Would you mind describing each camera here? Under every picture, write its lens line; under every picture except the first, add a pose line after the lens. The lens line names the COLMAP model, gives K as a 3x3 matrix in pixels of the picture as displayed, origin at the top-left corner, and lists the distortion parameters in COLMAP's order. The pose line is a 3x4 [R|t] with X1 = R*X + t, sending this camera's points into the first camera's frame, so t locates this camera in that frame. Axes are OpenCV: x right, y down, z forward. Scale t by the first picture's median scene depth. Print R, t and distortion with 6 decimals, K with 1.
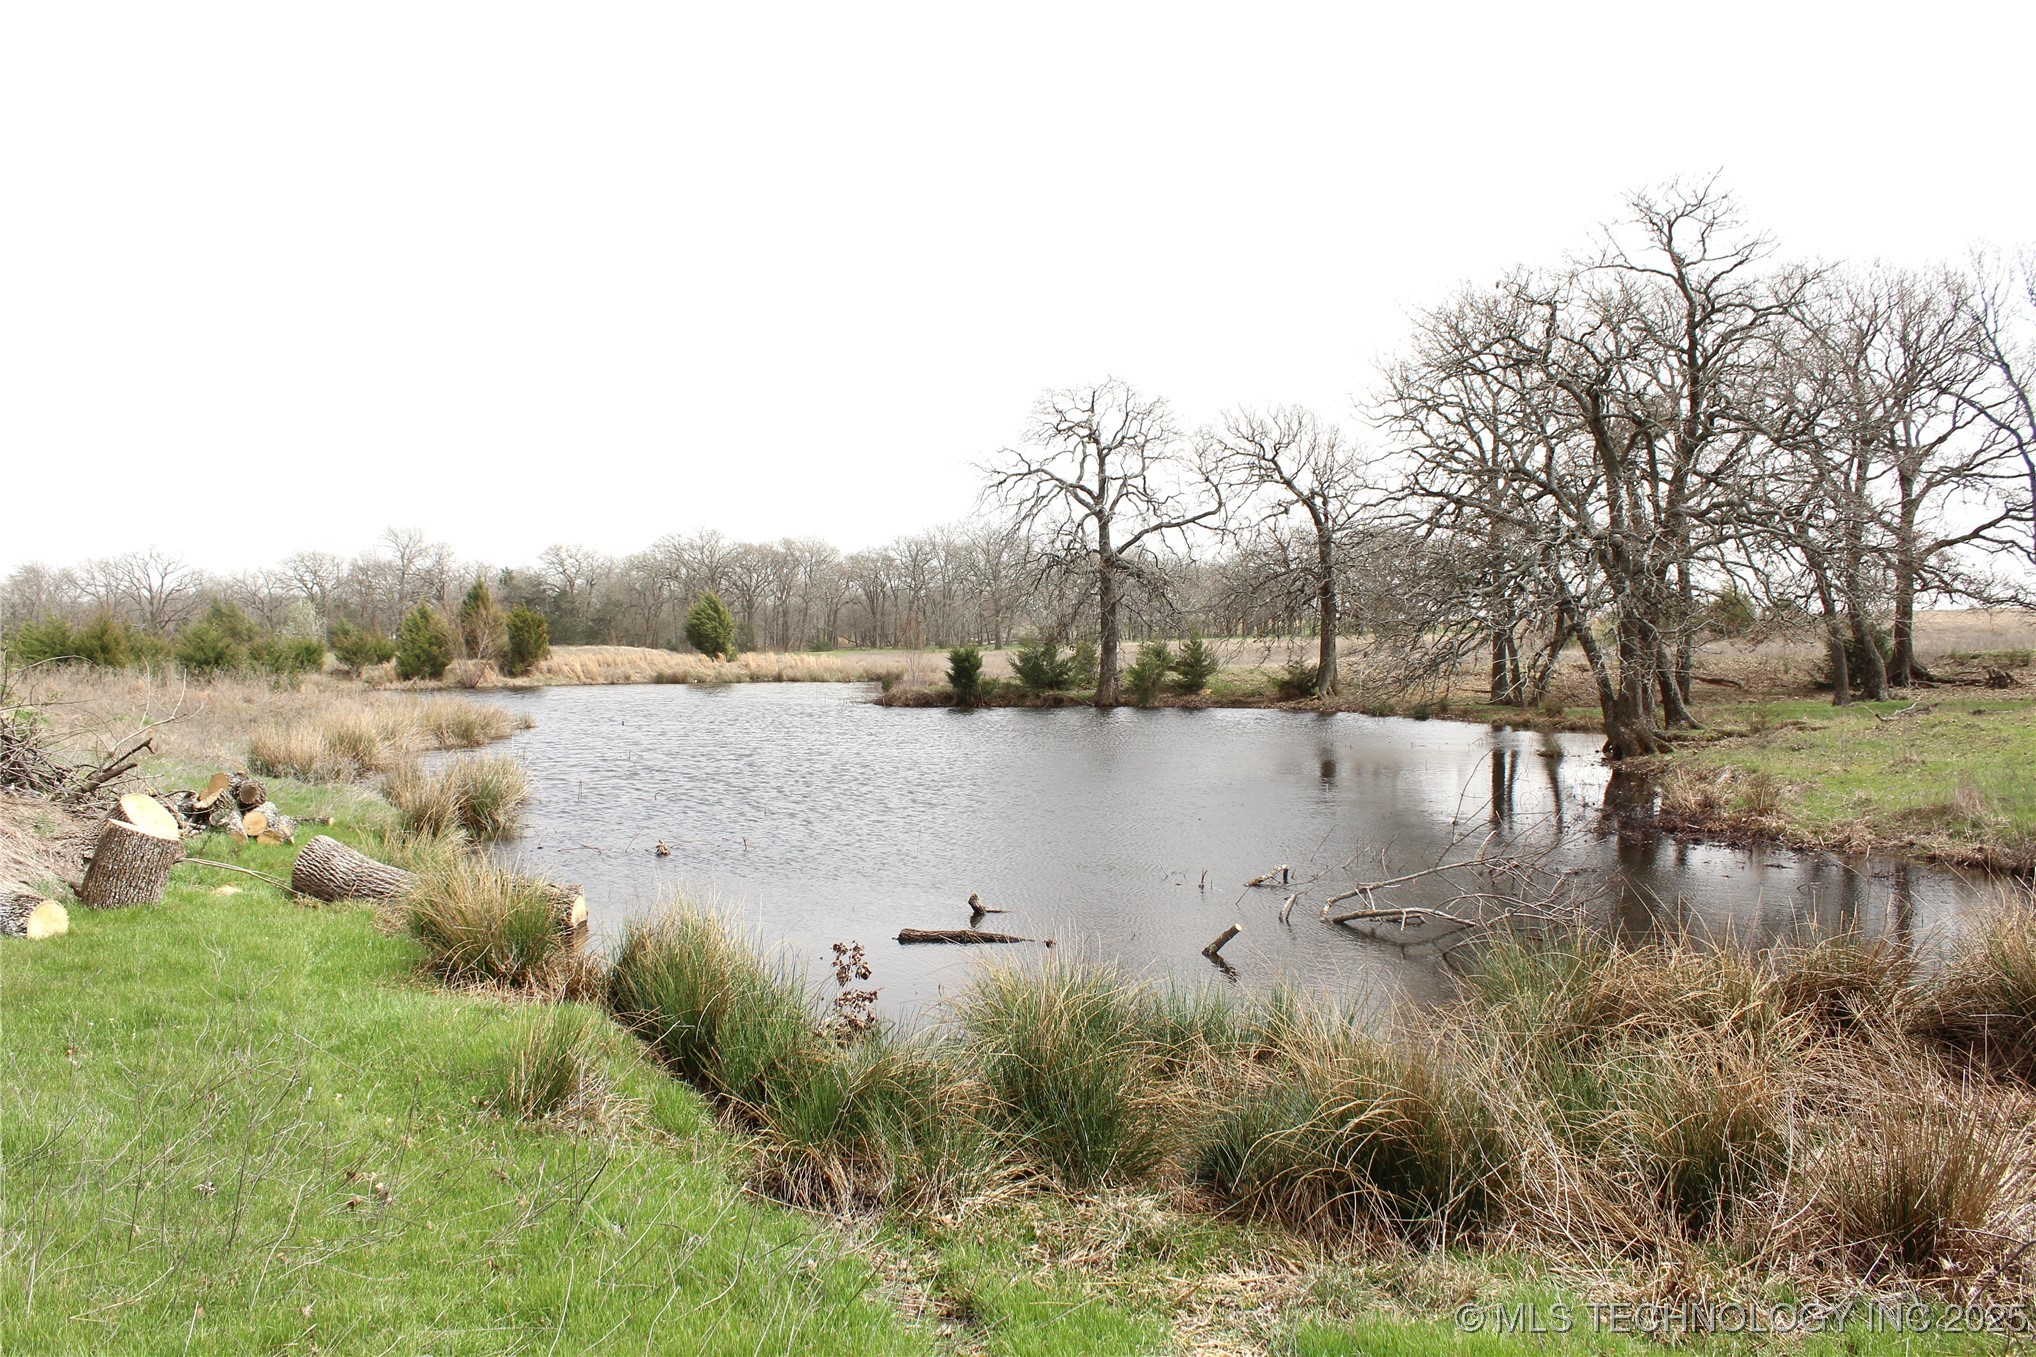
lens RADIAL K [[1744.5, 0, 994.7], [0, 1744.5, 671.2], [0, 0, 1]] dist [-0.162010, 0.142885]
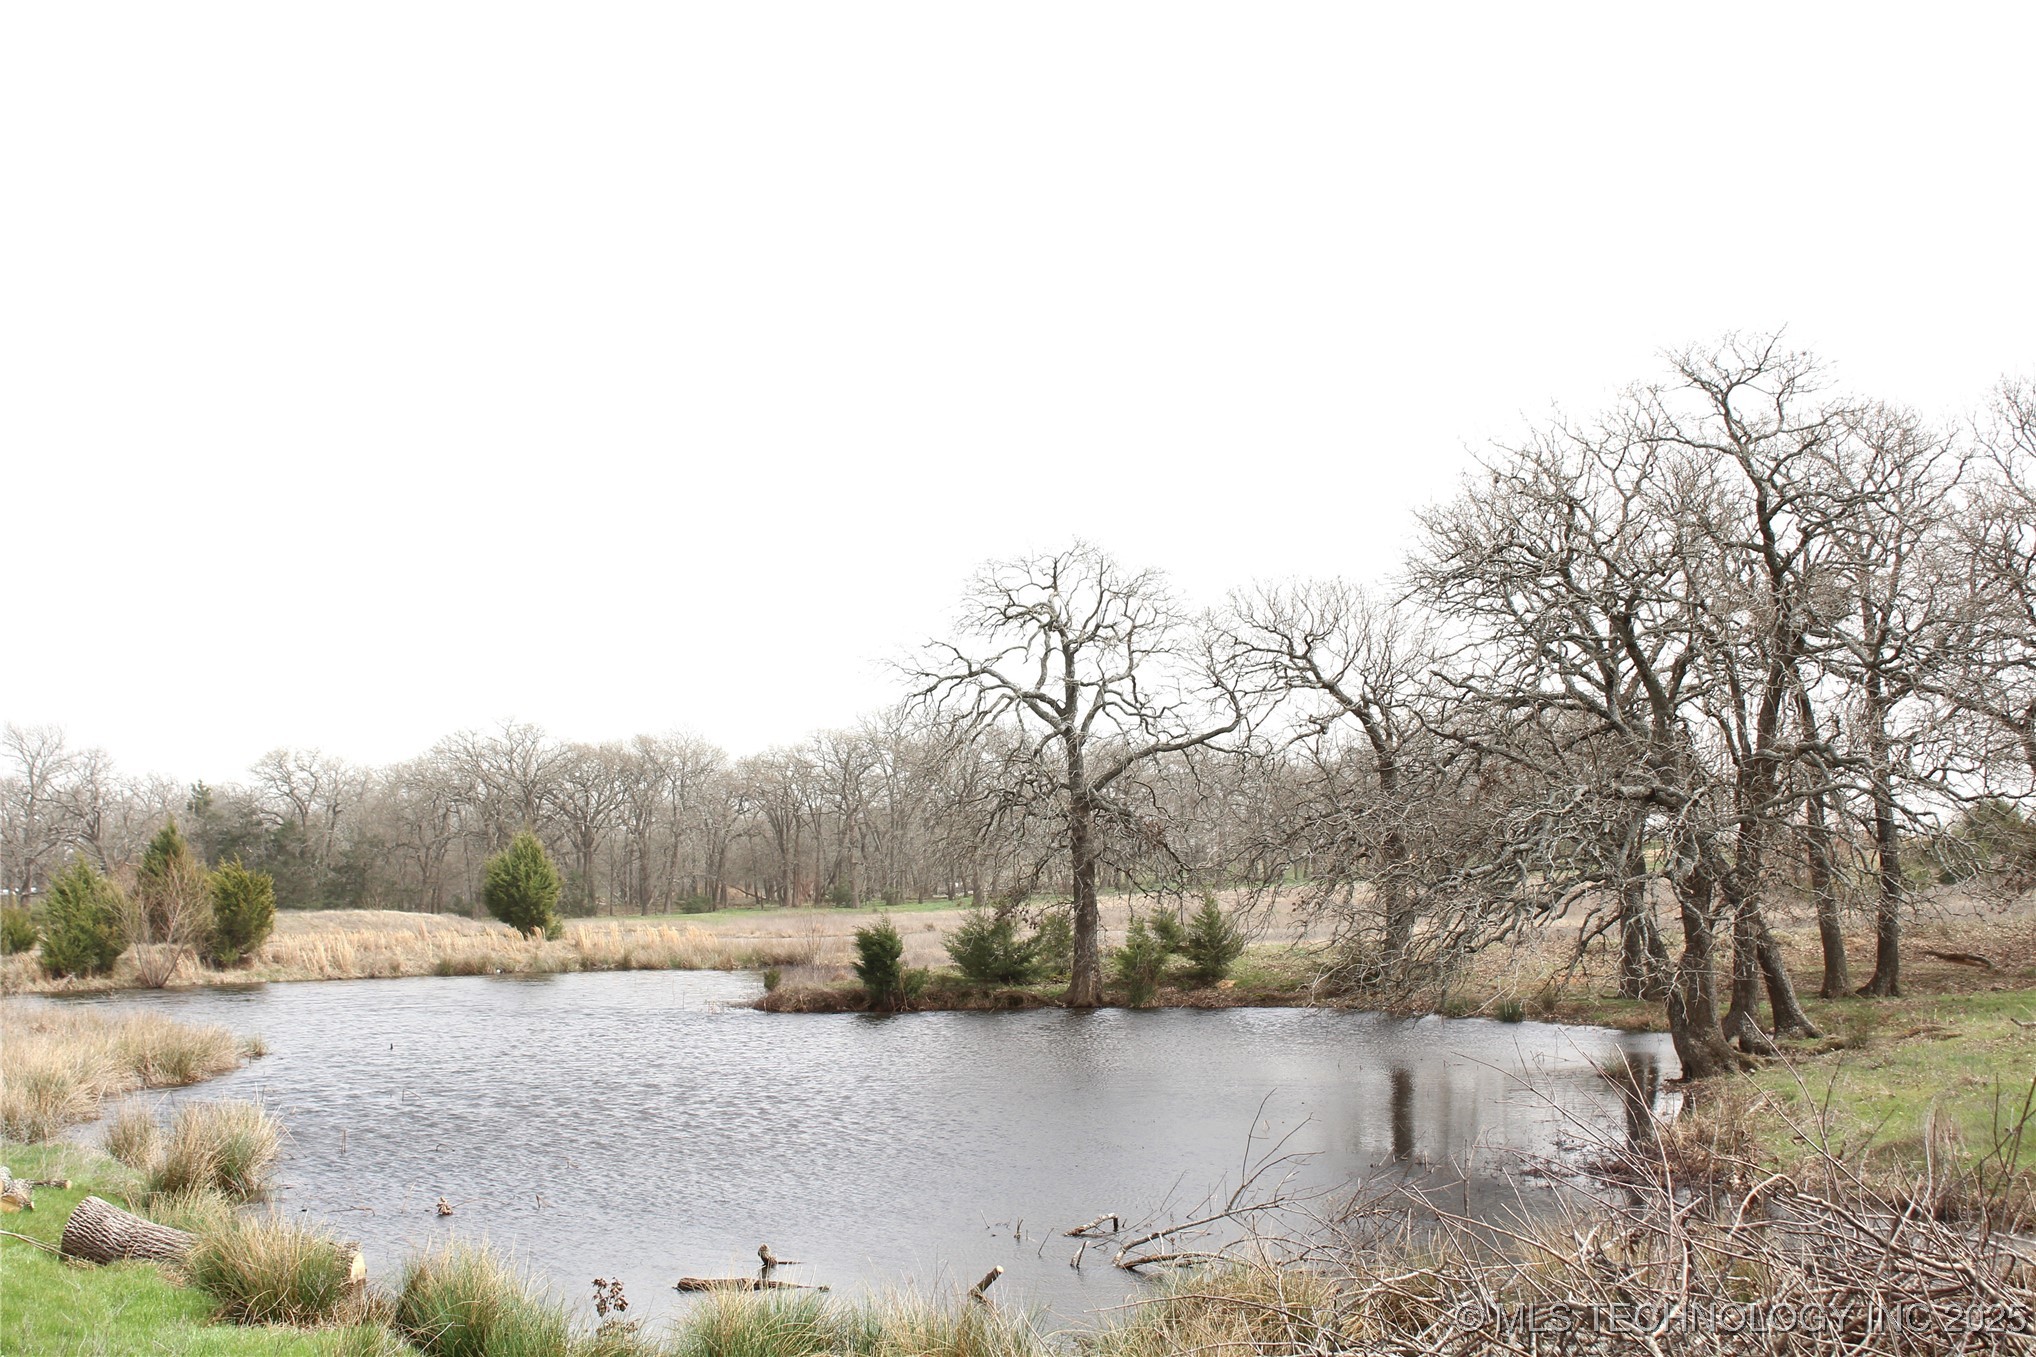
lens RADIAL K [[2886.7, 0, 1008.5], [0, 2886.7, 688.1], [0, 0, 1]] dist [-0.044163, 0.000000]
pose [[0.999866, -0.016069, 0.003168, 0.035224], [0.016276, 0.996445, -0.082655, -0.013339], [-0.001829, 0.082695, 0.996573, -0.179214]]
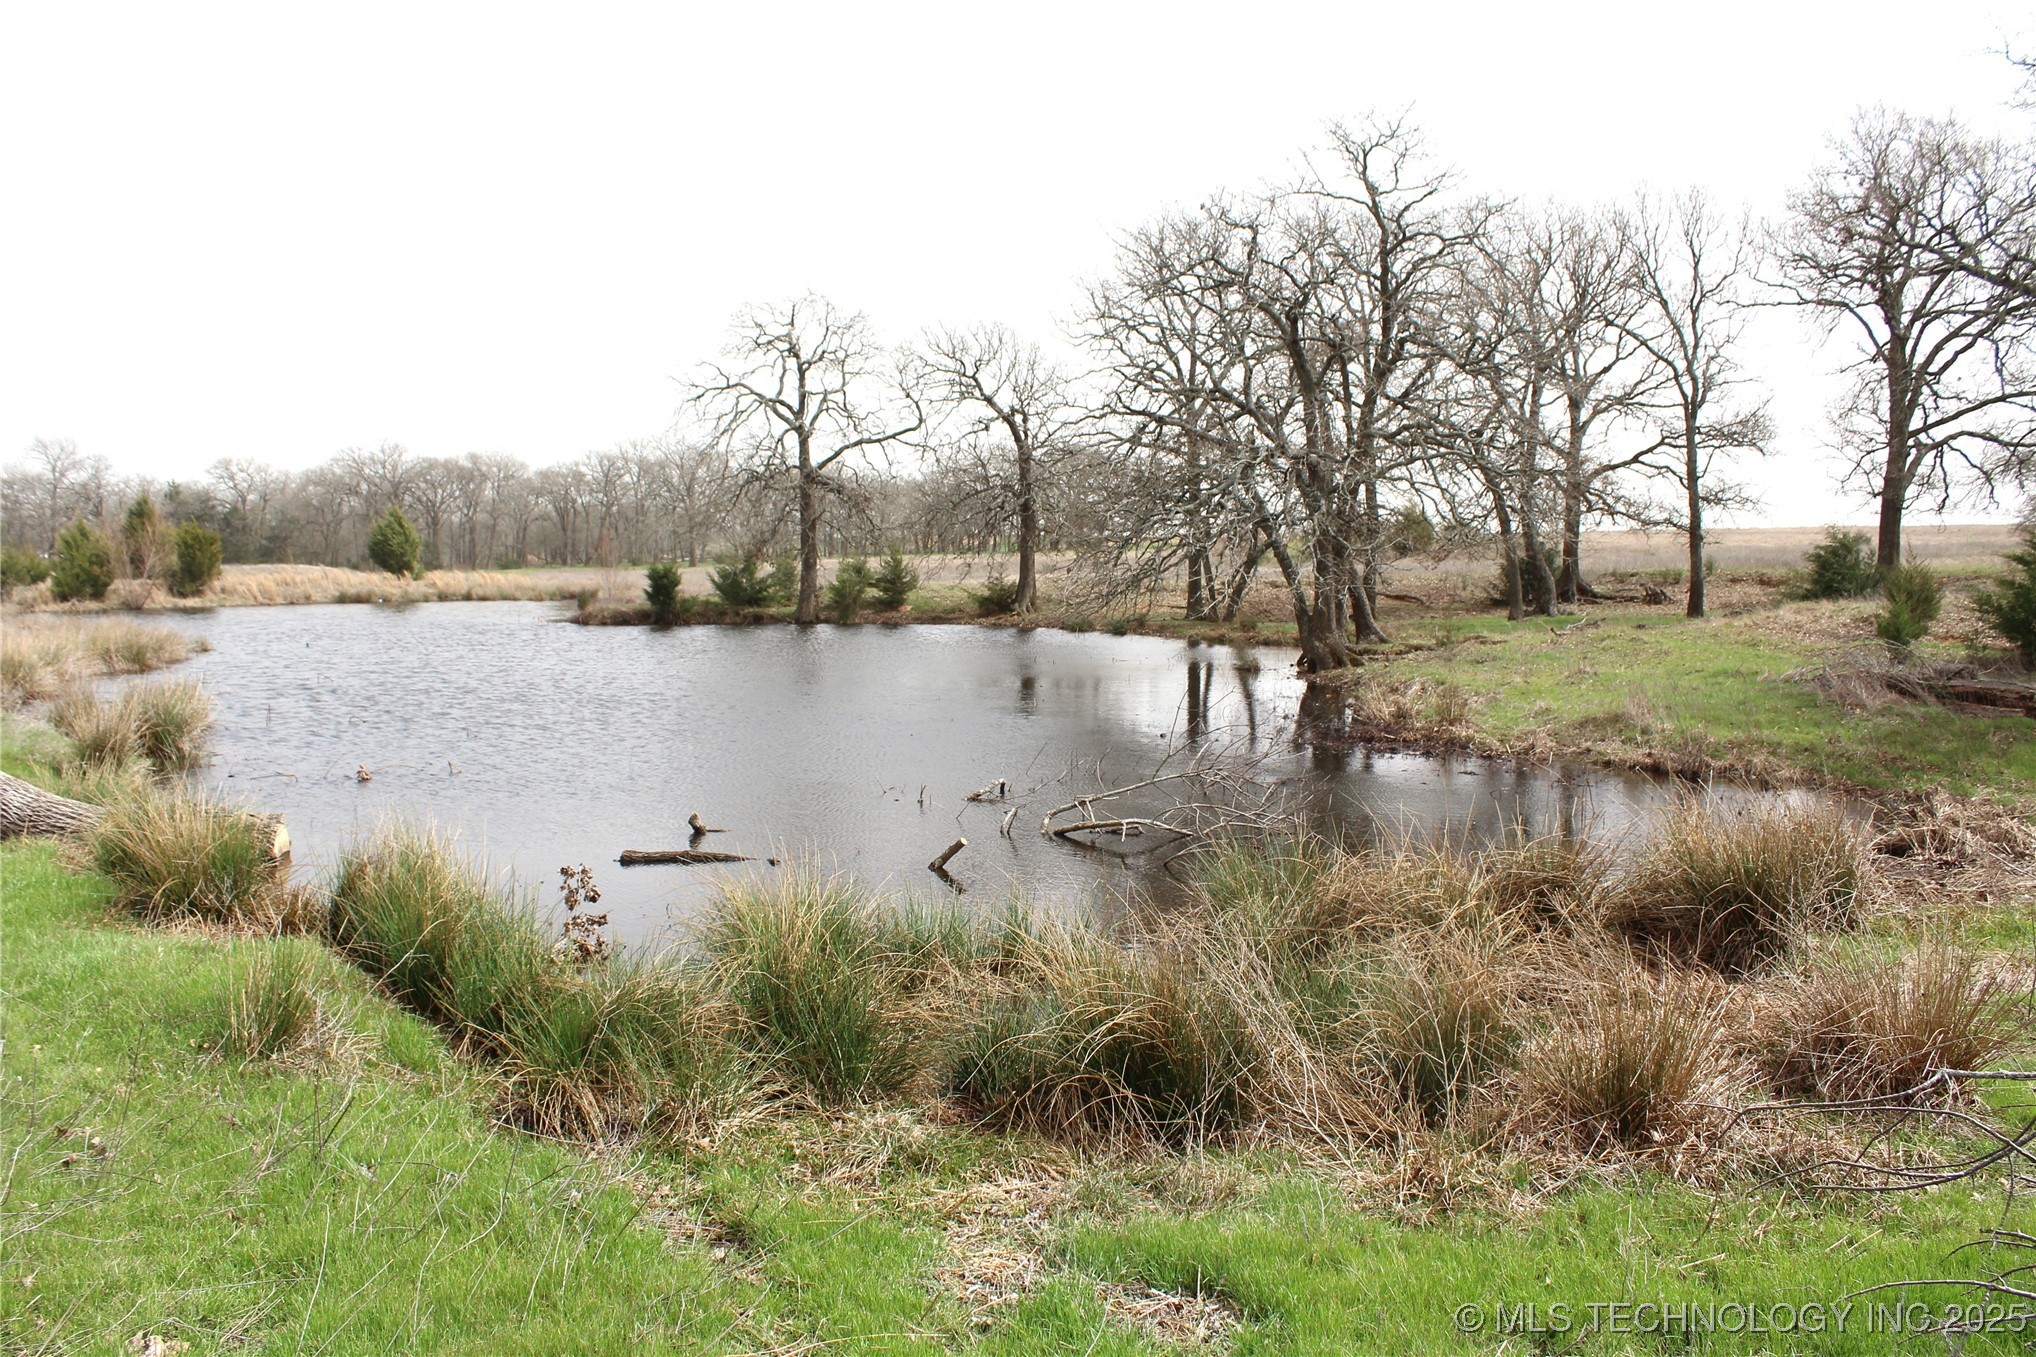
lens RADIAL K [[1744.5, 0, 1011.8], [0, 1744.5, 676.3], [0, 0, 1]] dist [-0.162010, 0.142885]
pose [[0.982960, -0.010755, 0.183503, -0.004033], [0.001466, 0.998714, 0.050682, 0.000196], [-0.183813, -0.049549, 0.981712, 0.001510]]
